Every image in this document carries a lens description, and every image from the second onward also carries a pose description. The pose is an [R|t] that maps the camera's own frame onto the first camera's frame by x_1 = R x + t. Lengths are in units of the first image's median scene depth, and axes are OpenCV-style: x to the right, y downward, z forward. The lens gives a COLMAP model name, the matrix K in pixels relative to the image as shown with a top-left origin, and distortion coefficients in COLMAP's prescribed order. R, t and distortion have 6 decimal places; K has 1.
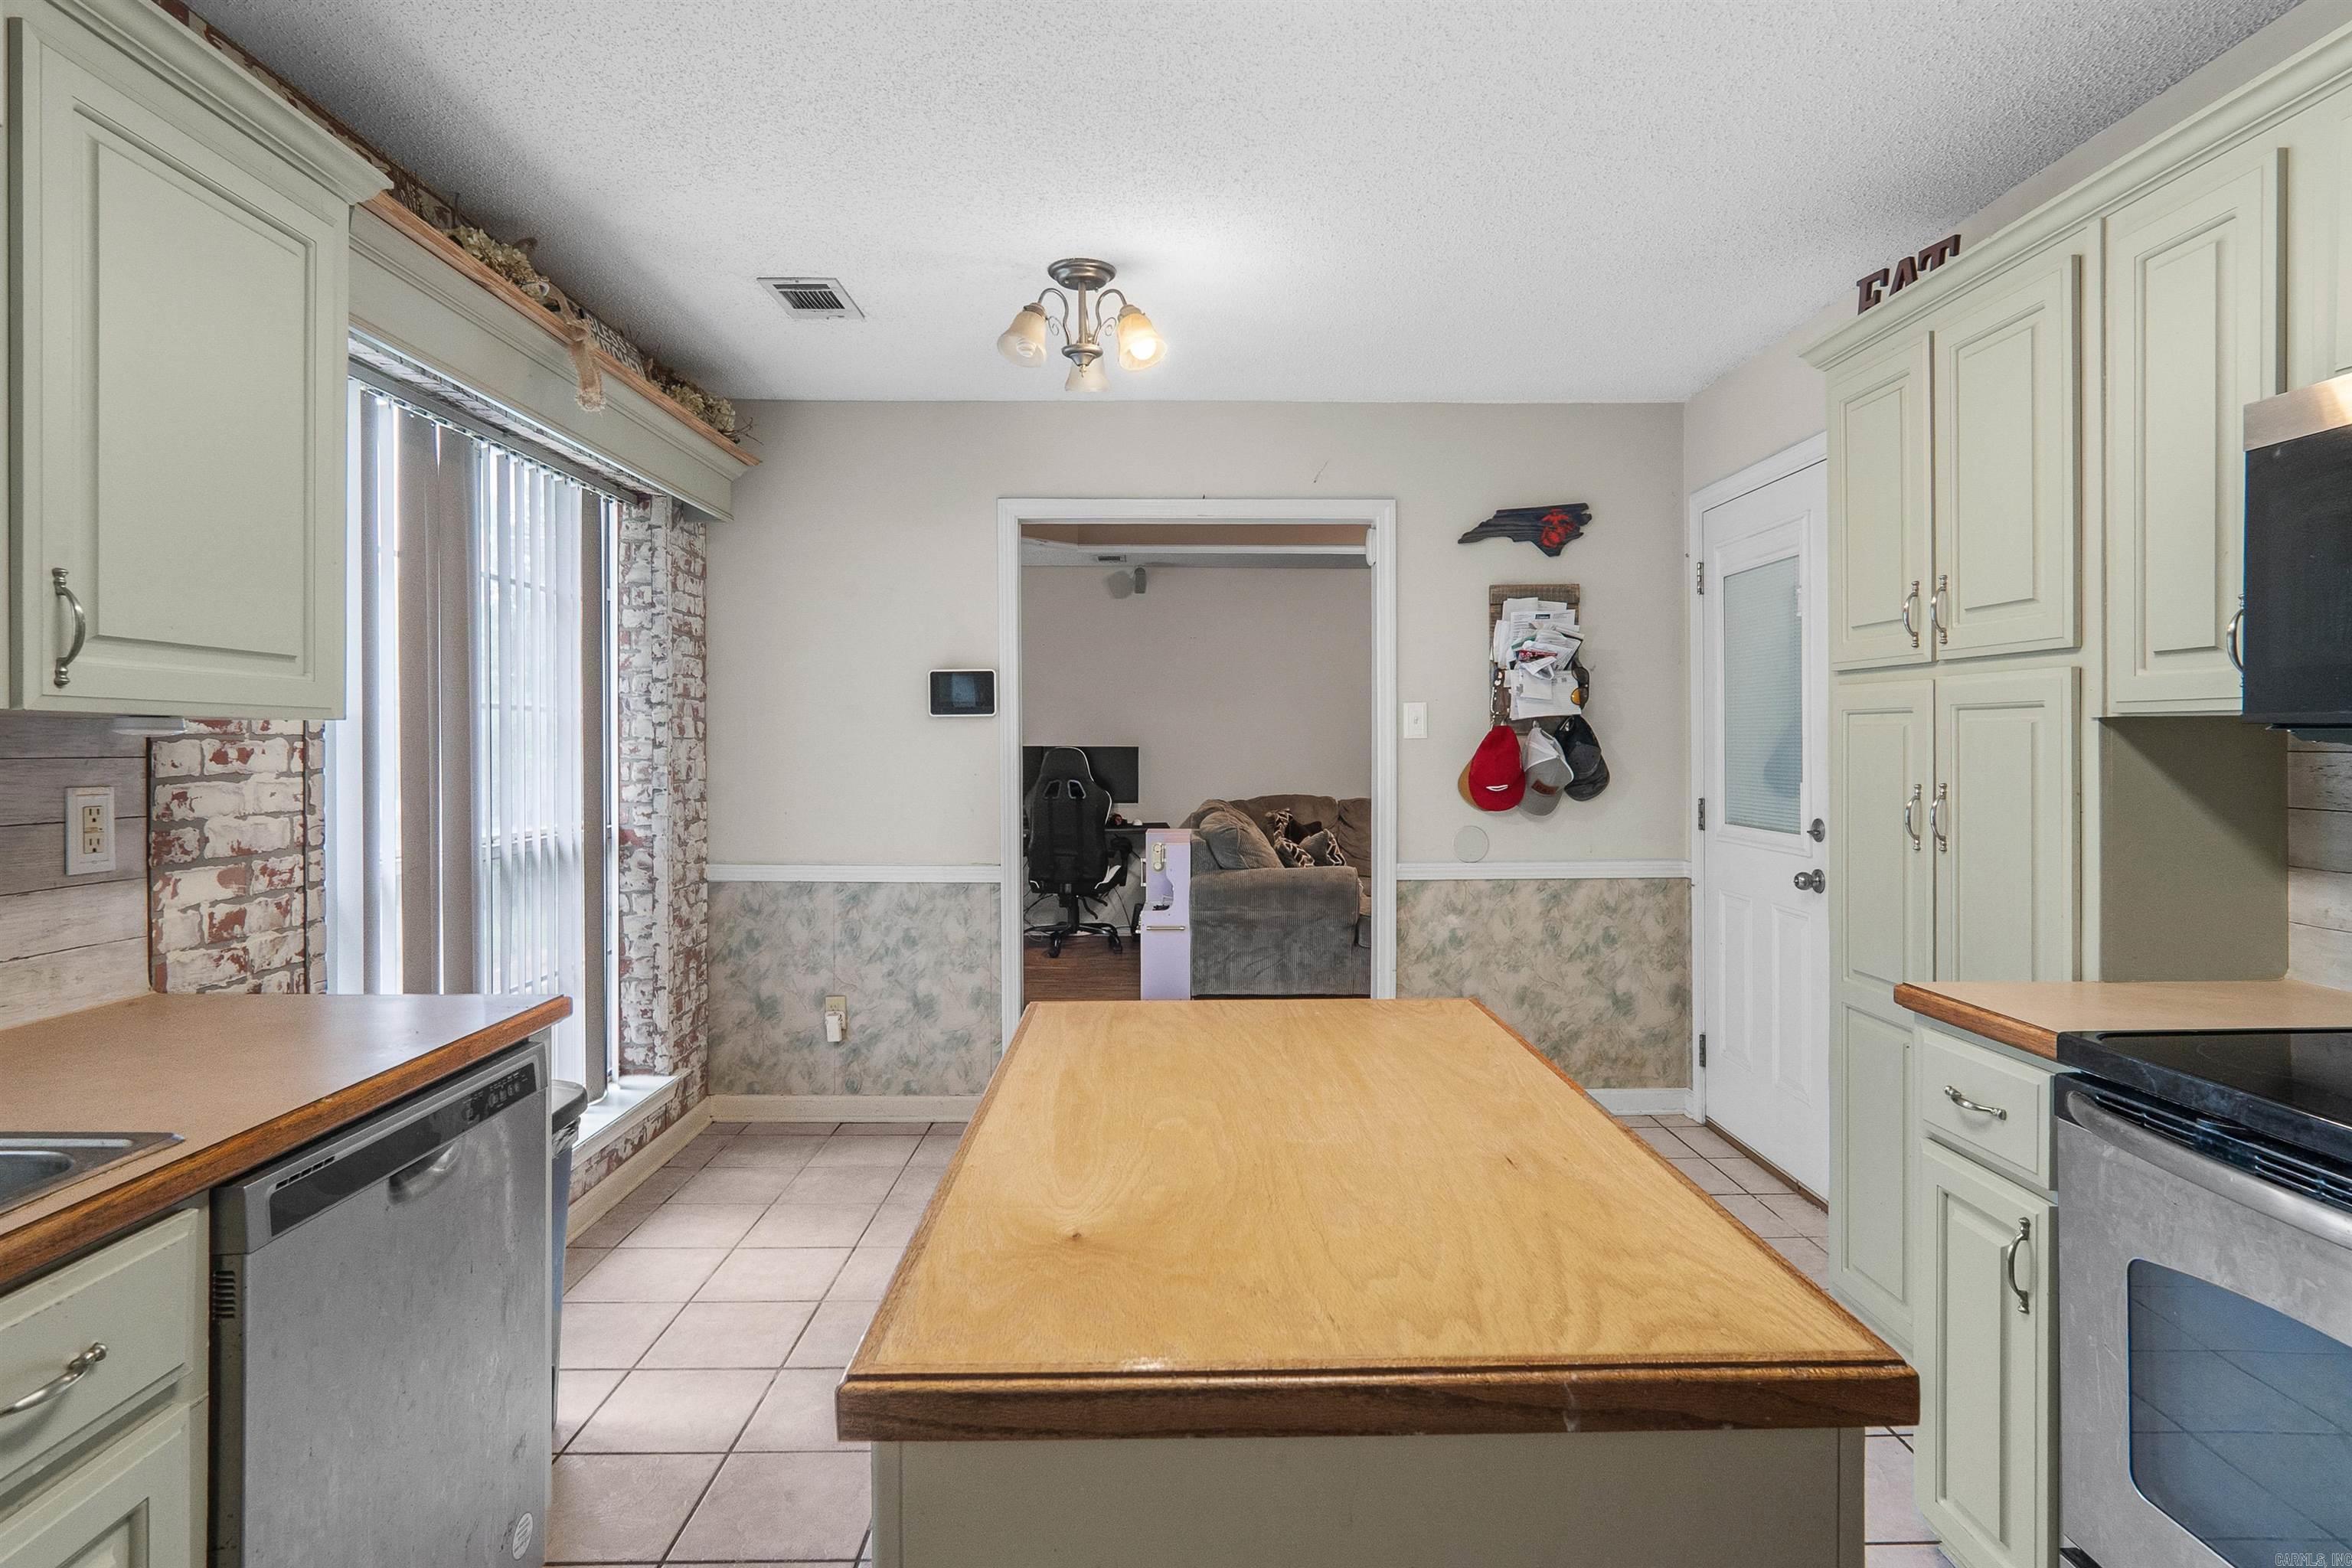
lens RADIAL K [[1257.1, 0, 1199.7], [0, 1257.1, 735.8], [0, 0, 1]] dist [-0.008142, 0.004245]
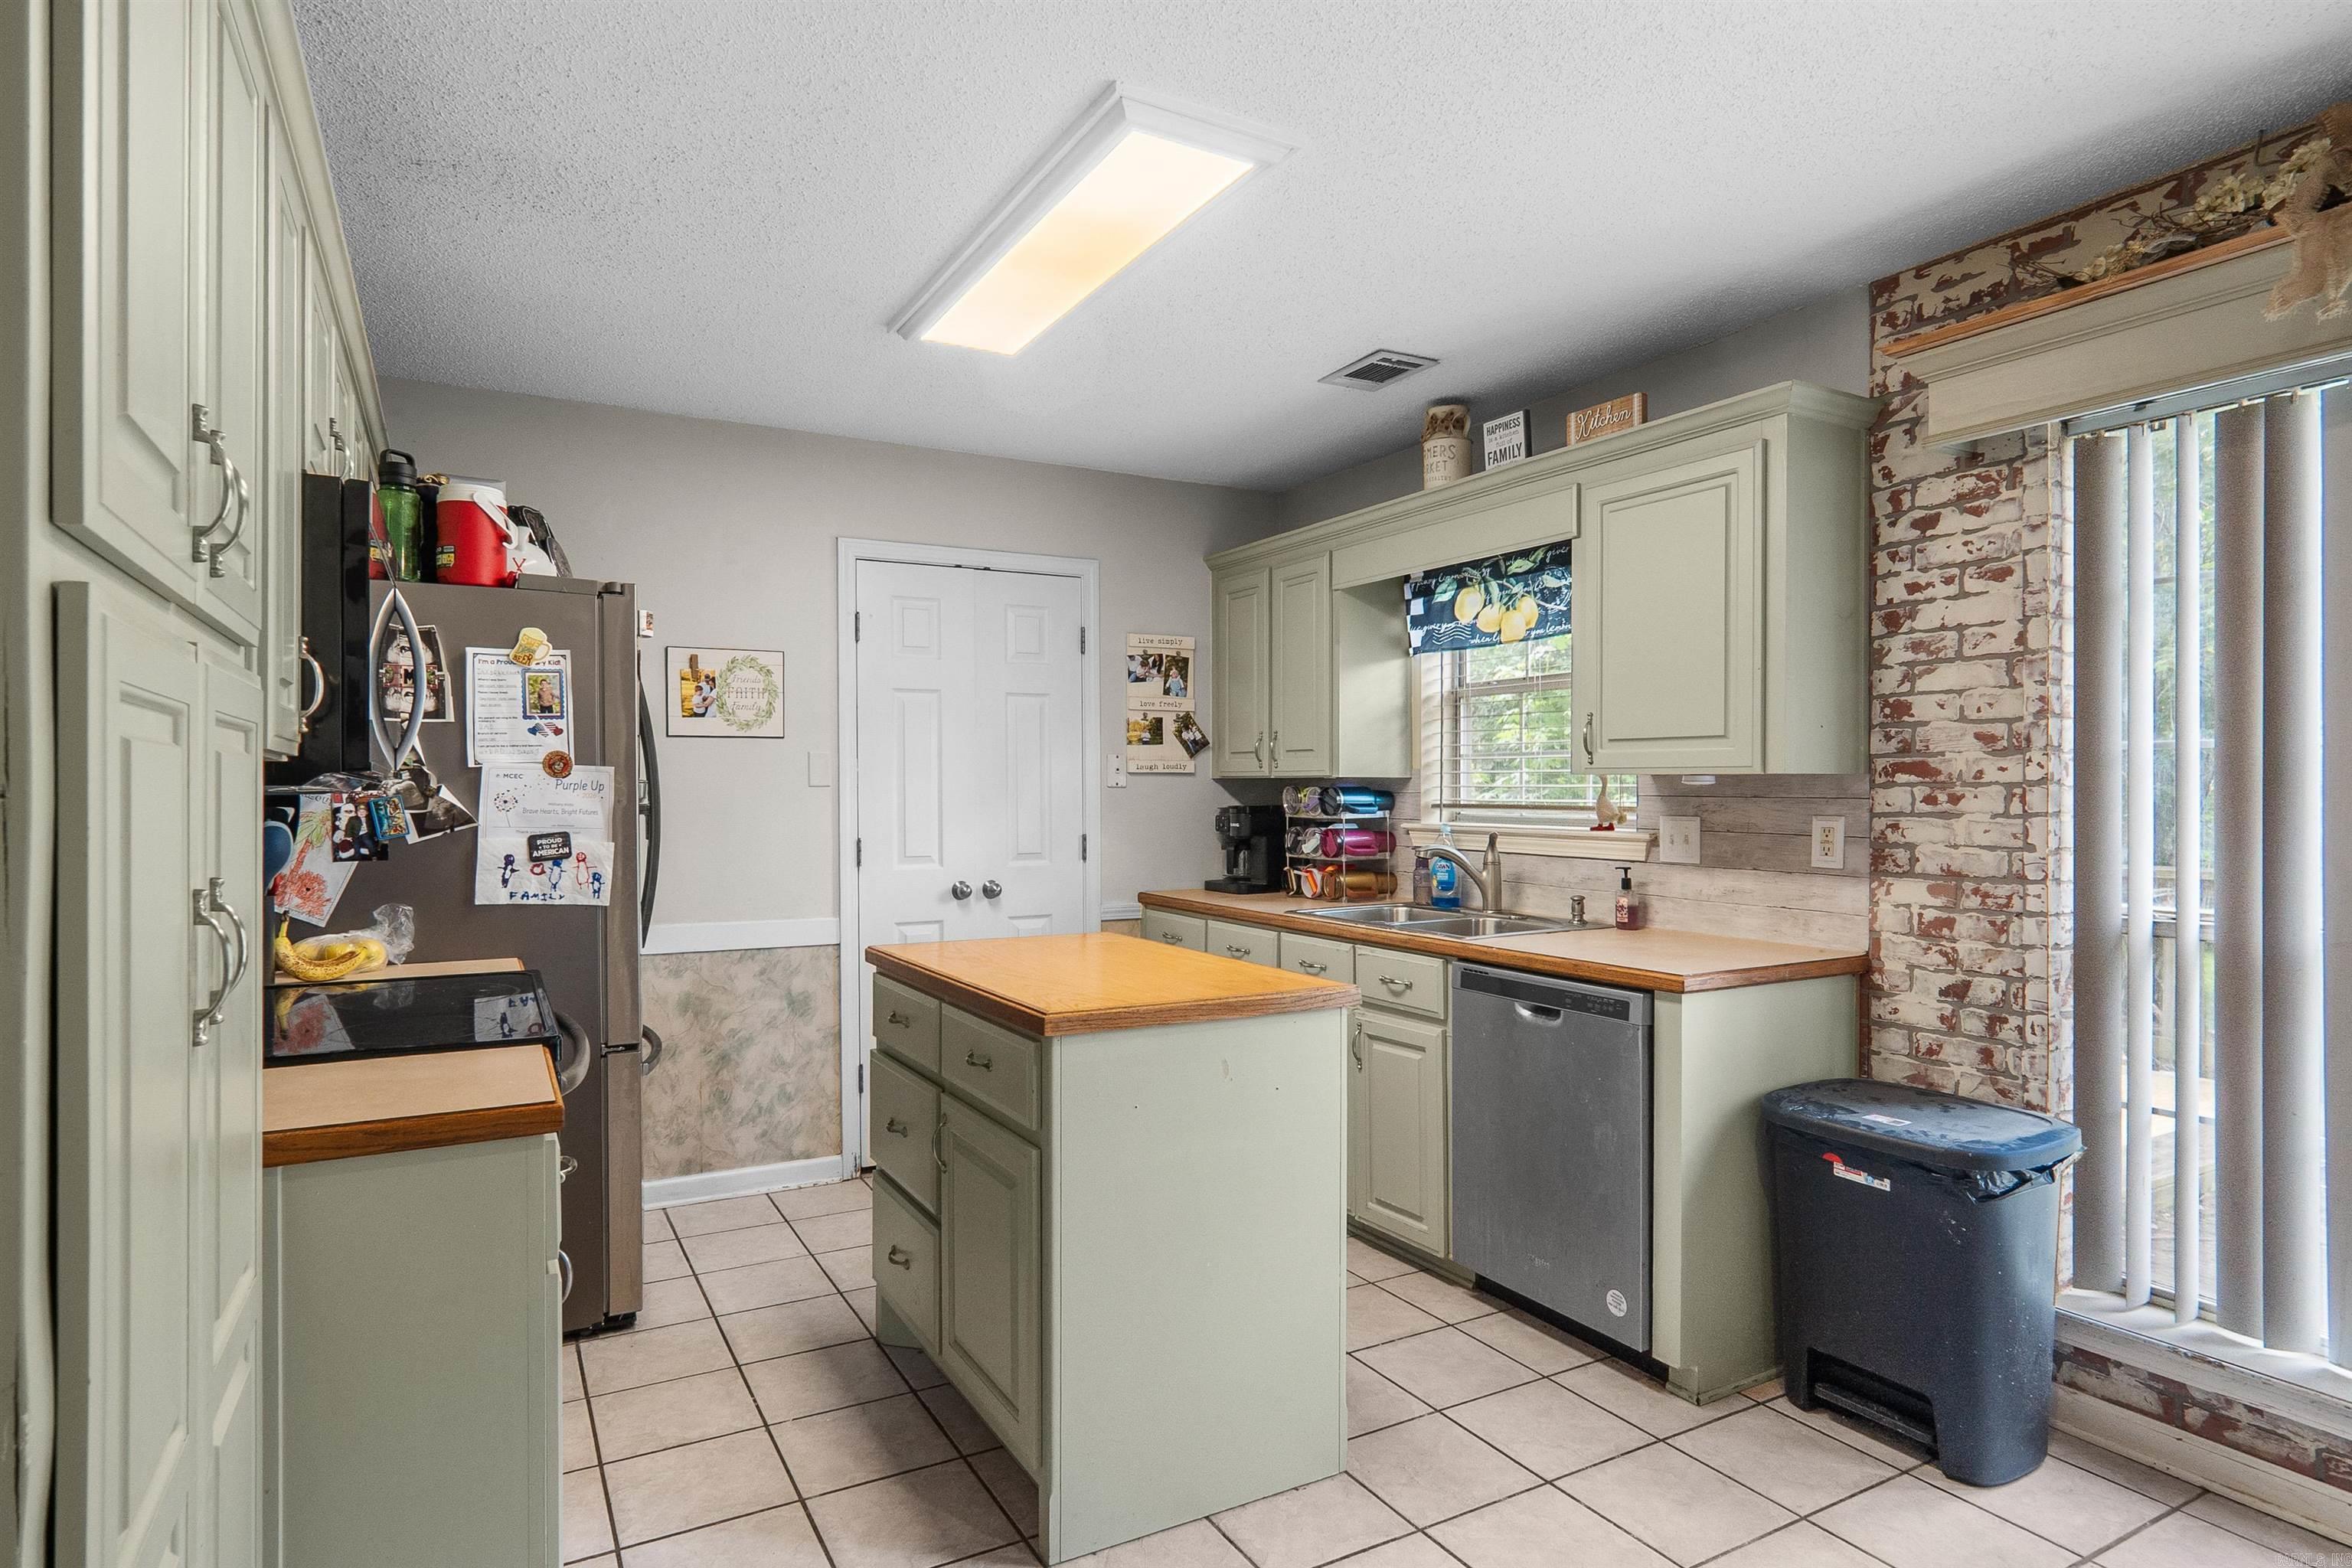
lens RADIAL K [[1257.1, 0, 1177.4], [0, 1257.1, 787.4], [0, 0, 1]] dist [-0.008142, 0.004245]
pose [[-0.884147, -0.000766, -0.467208, 0.555457], [0.001711, 0.999987, -0.004878, 0.008823], [0.467205, -0.005113, -0.884134, 1.785513]]
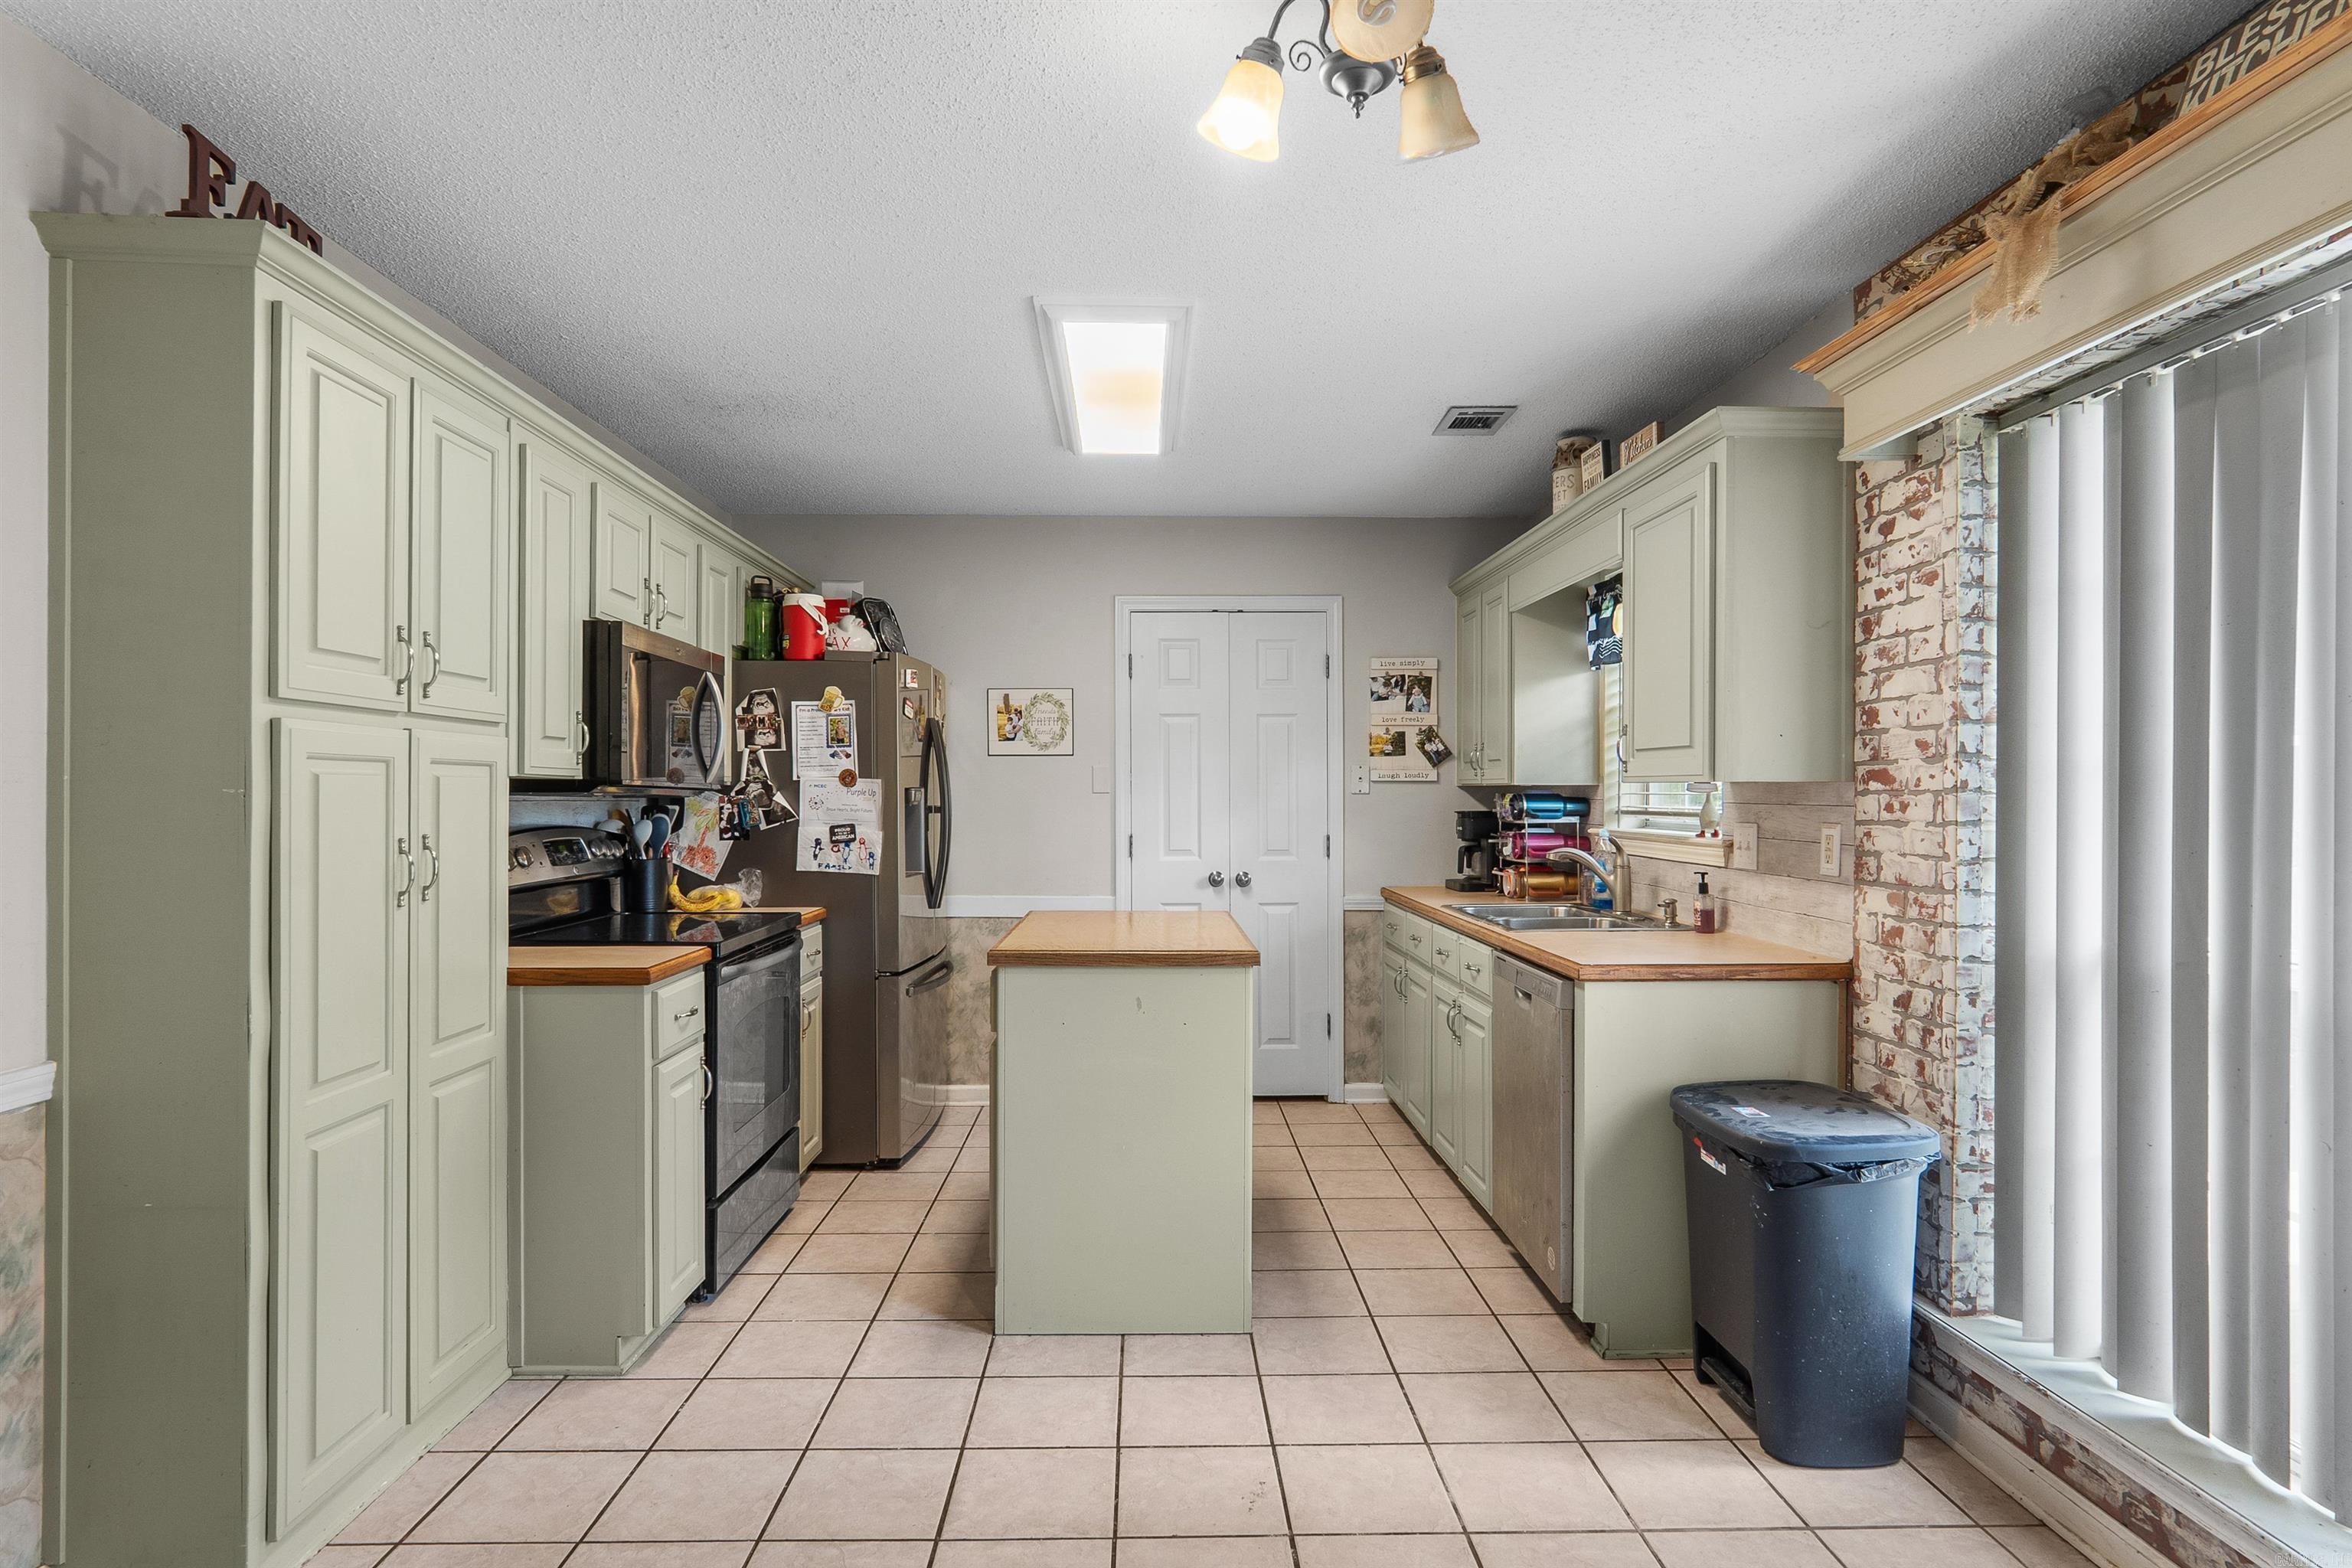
lens RADIAL K [[1257.1, 0, 1187.7], [0, 1257.1, 792.1], [0, 0, 1]] dist [-0.008142, 0.004245]
pose [[-0.999973, -0.002099, -0.007015, -0.025151], [-0.002055, 0.999978, -0.006314, 0.010267], [0.007028, -0.006300, -0.999955, 2.292589]]
